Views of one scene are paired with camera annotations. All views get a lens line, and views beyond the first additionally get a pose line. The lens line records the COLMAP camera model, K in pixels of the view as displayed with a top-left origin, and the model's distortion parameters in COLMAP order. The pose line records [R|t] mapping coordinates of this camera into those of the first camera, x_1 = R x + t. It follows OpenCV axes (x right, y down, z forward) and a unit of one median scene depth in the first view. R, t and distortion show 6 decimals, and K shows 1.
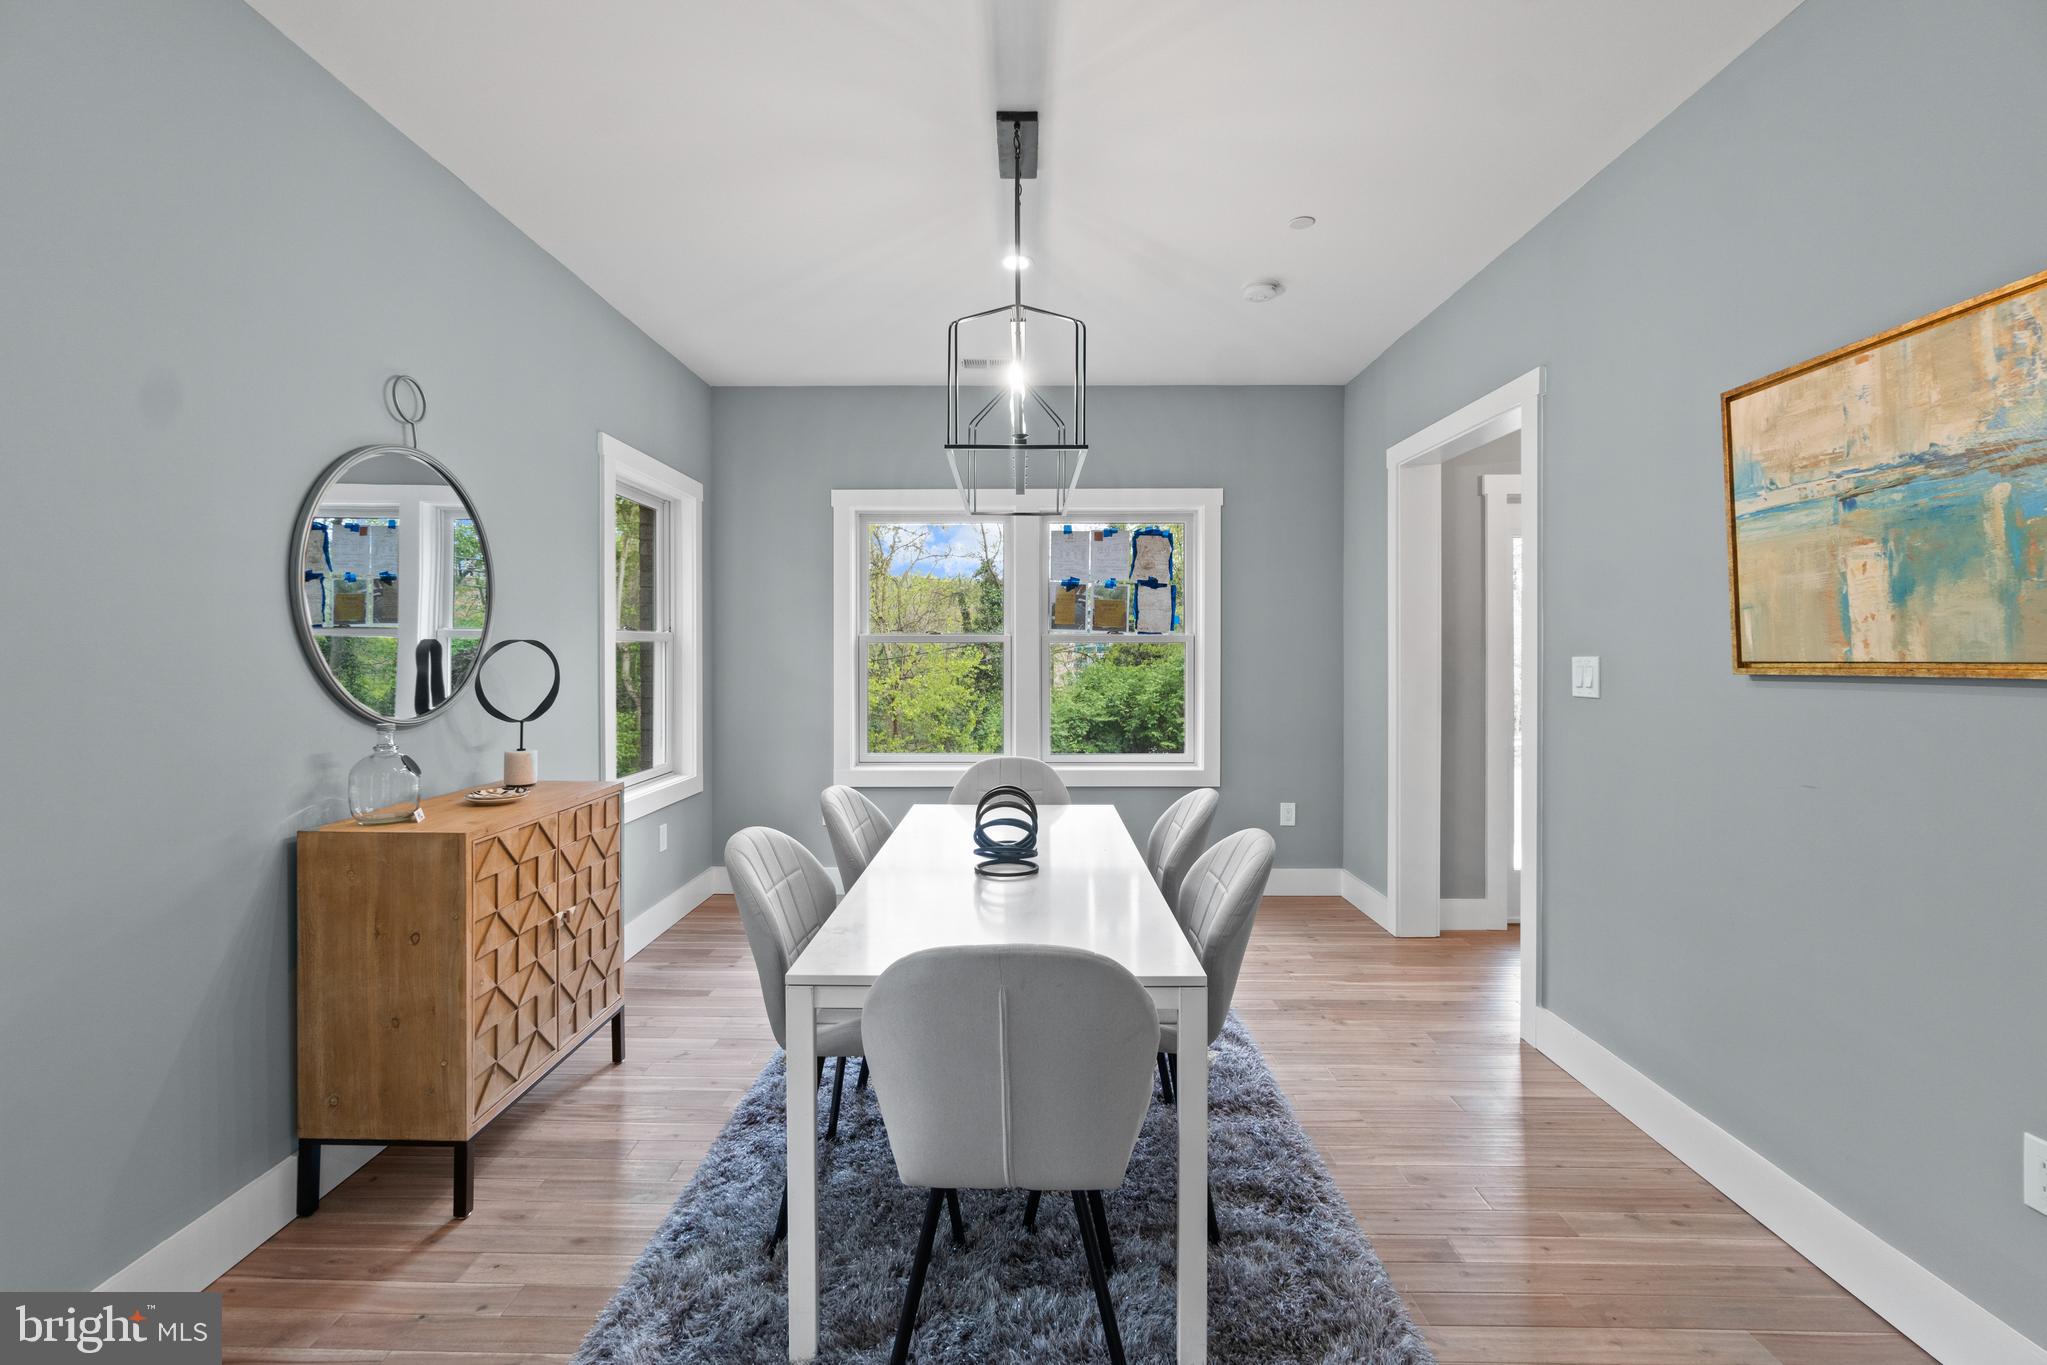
lens RADIAL K [[887.3, 0, 1010.6], [0, 887.3, 665.6], [0, 0, 1]] dist [-0.000885, 0.000388]
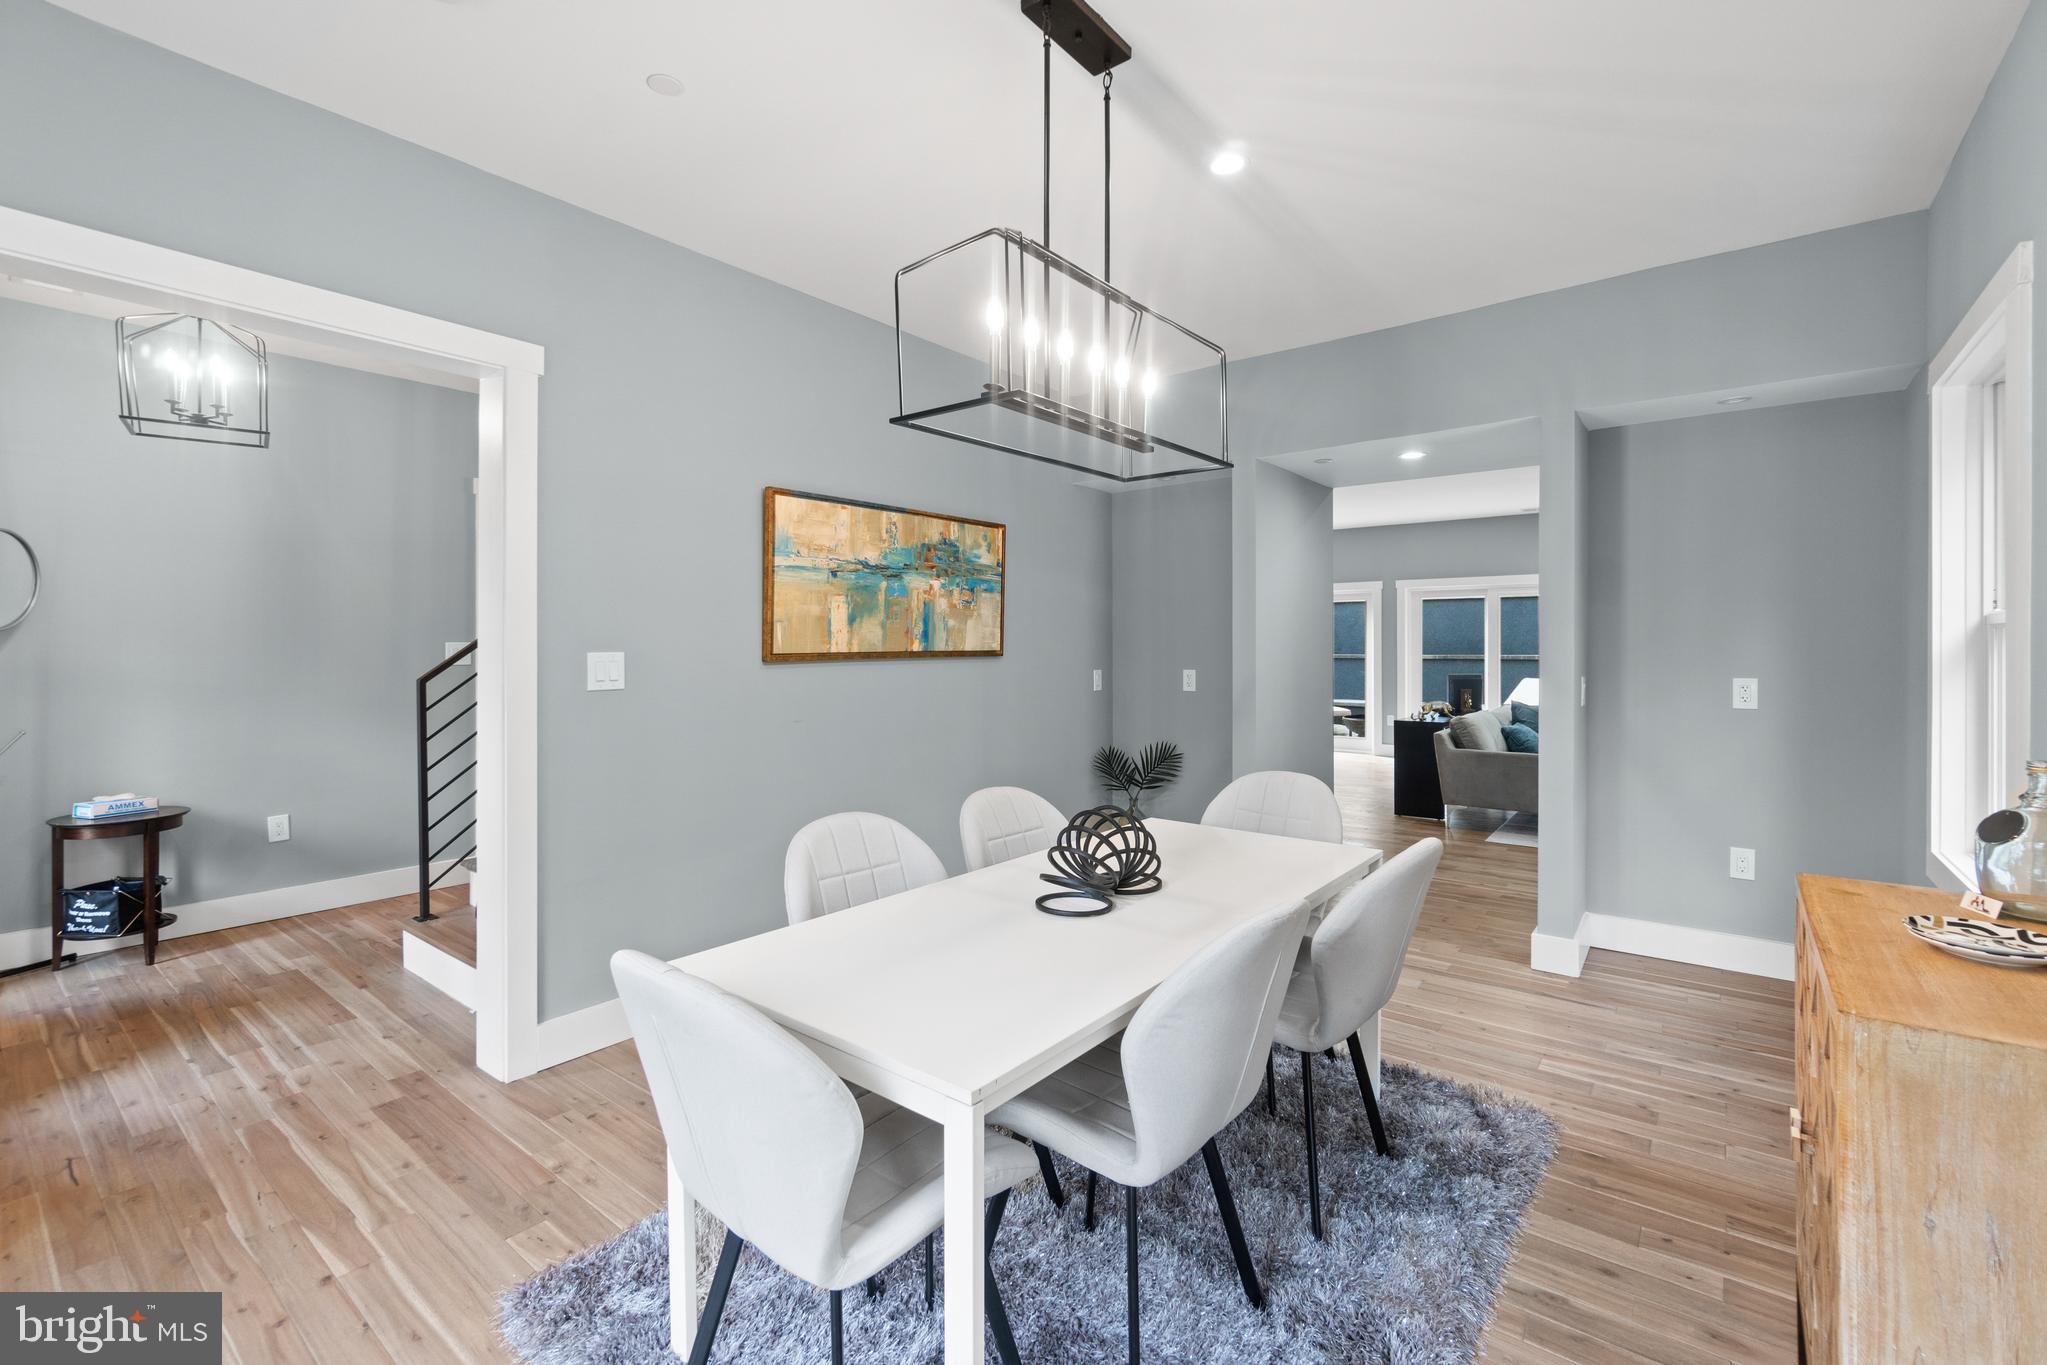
lens RADIAL K [[887.3, 0, 1010.6], [0, 887.3, 665.6], [0, 0, 1]] dist [-0.000885, 0.000388]
pose [[-0.792644, -0.012279, 0.609560, -0.601093], [0.010290, 0.999385, 0.033513, -0.037252], [-0.609597, 0.032836, -0.792031, 2.311225]]
